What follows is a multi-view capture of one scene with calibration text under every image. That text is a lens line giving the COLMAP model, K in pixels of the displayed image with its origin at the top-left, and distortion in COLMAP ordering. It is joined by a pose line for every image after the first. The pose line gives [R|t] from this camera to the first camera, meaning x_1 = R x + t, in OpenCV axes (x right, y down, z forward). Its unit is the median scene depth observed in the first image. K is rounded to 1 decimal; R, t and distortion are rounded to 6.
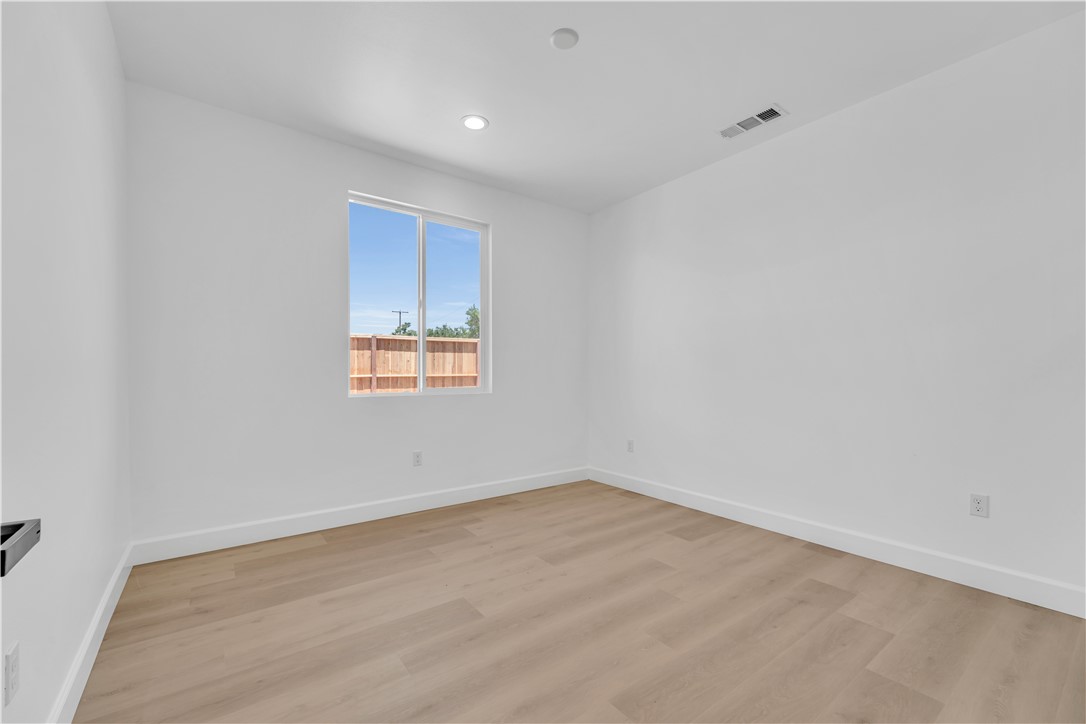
lens RADIAL K [[446.5, 0, 545.6], [0, 446.5, 361.5], [0, 0, 1]] dist [0.000193, -0.000303]
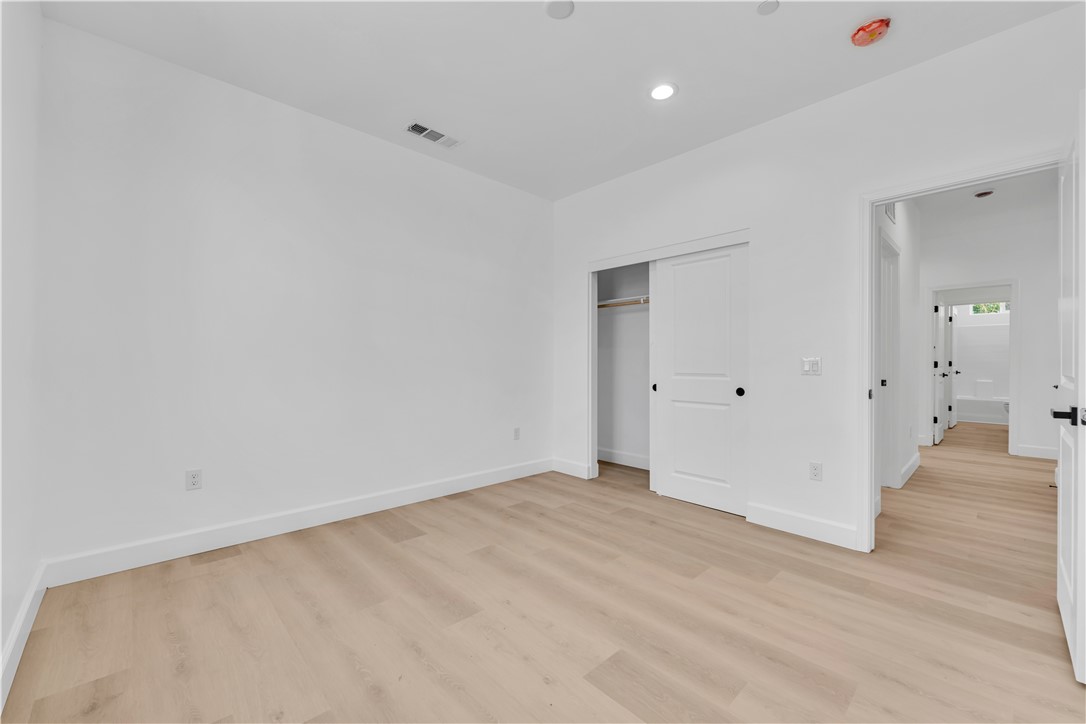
lens RADIAL K [[446.5, 0, 545.6], [0, 446.5, 361.5], [0, 0, 1]] dist [0.000193, -0.000303]
pose [[-0.127845, -0.003648, 0.991787, -0.700932], [-0.033620, 0.999434, -0.000658, 0.023371], [-0.991224, -0.033428, -0.127895, 0.929004]]
